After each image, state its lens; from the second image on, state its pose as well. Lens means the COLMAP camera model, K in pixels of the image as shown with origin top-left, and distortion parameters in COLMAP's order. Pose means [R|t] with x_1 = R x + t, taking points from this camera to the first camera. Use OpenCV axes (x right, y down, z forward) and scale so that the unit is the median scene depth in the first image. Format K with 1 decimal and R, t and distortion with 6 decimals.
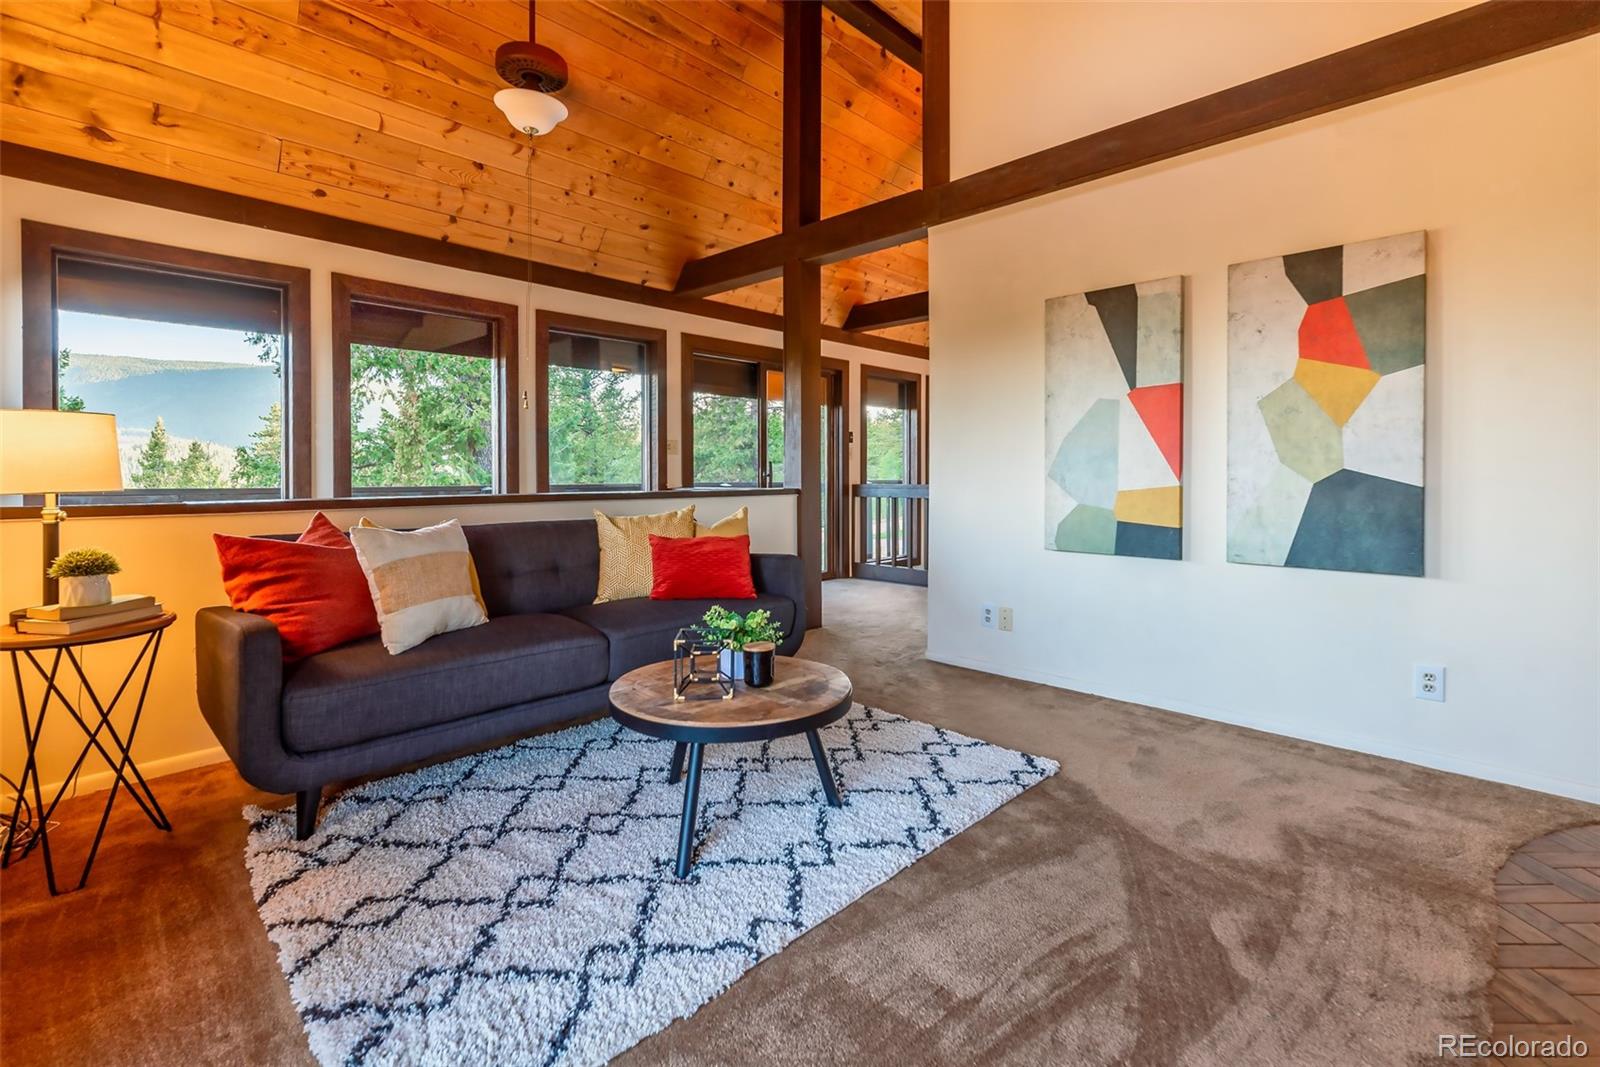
lens RADIAL K [[737.3, 0, 800.0], [0, 737.3, 480.9], [0, 0, 1]] dist [0.010372, -0.000271]
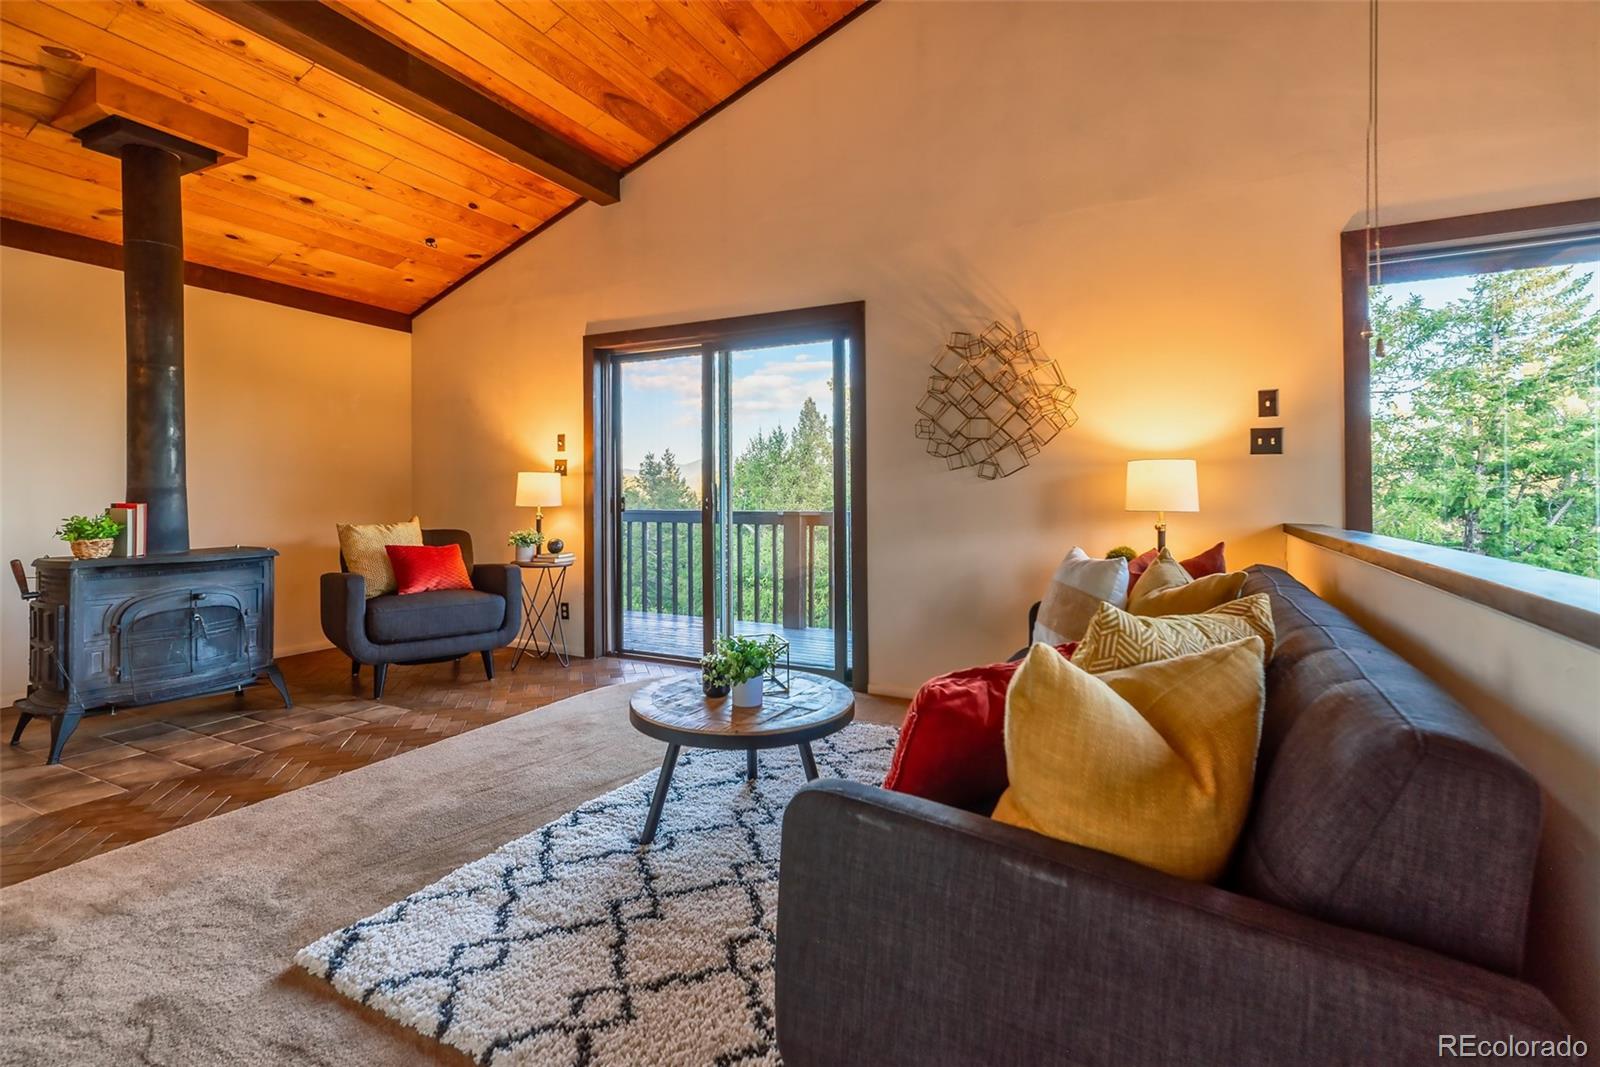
lens RADIAL K [[737.3, 0, 800.0], [0, 737.3, 480.9], [0, 0, 1]] dist [0.010372, -0.000271]
pose [[-0.959750, -0.007554, -0.280756, 0.081276], [-0.006223, 0.999965, -0.005634, -0.018939], [0.280788, -0.003660, -0.959763, 1.241790]]
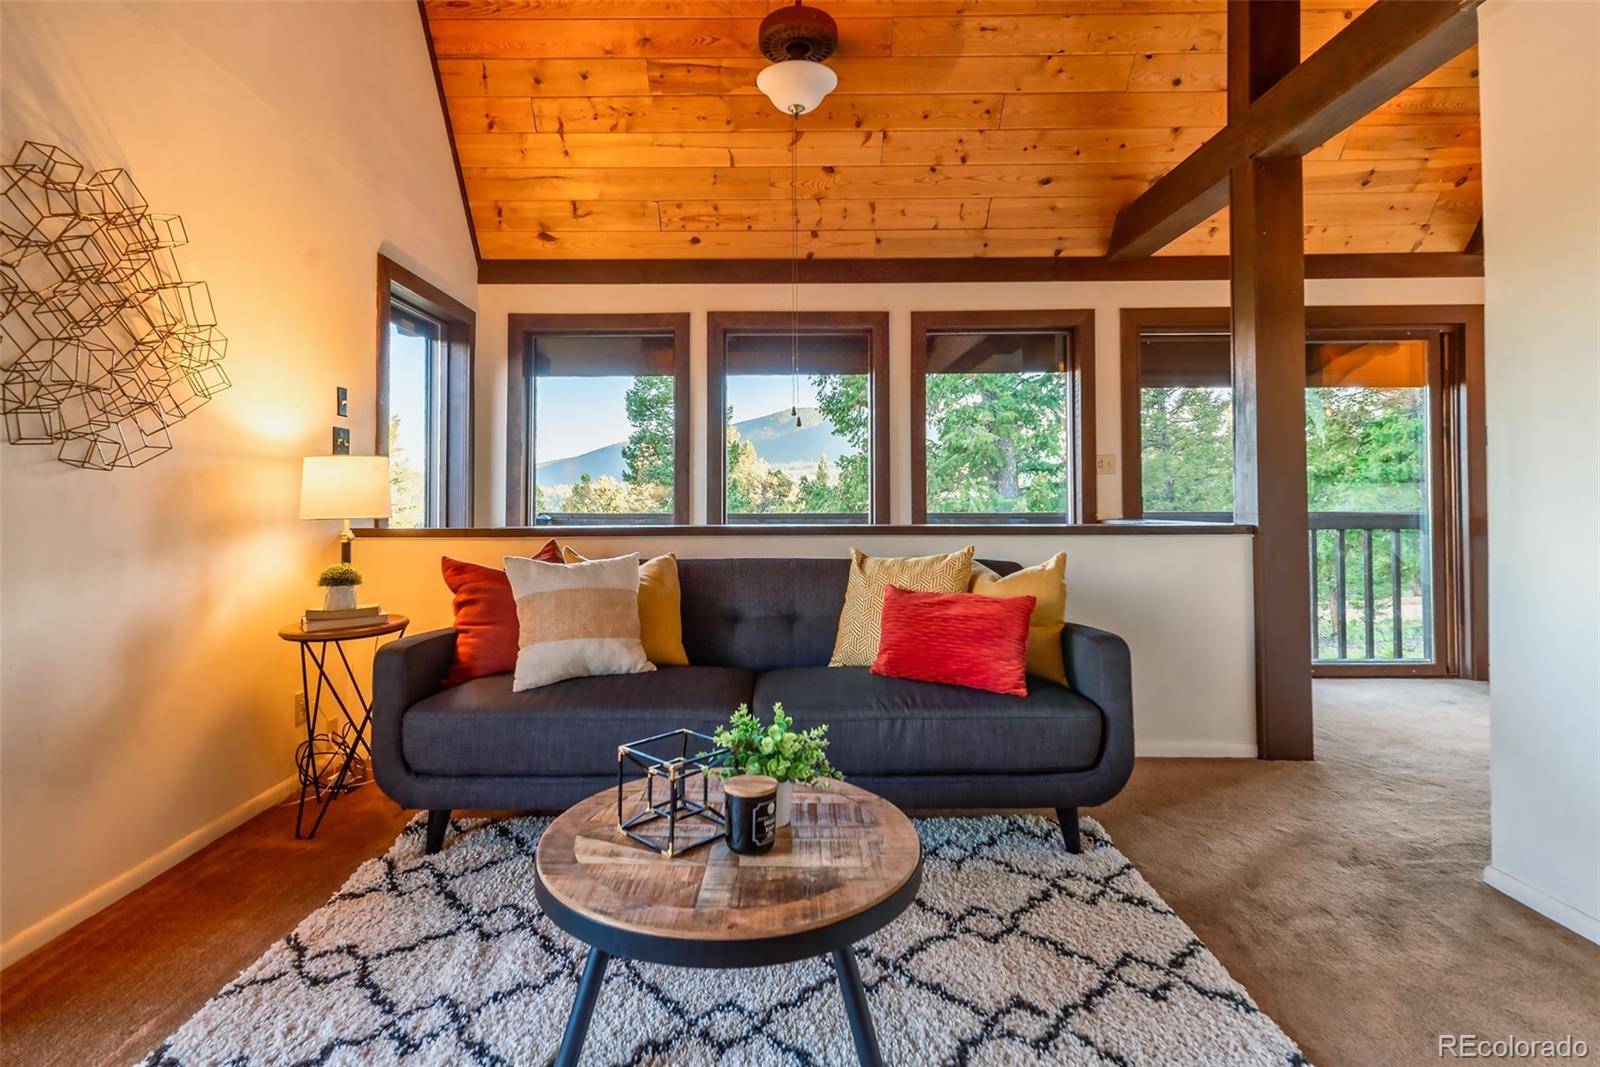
lens RADIAL K [[780.0, 0, 764.7], [0, 780.0, 483.2], [0, 0, 1]] dist [0.010185, 0.000293]
pose [[0.679015, -0.016786, -0.733933, 0.262252], [-0.004459, 0.999626, -0.026988, -0.006693], [0.734111, 0.021597, 0.678686, 0.333606]]
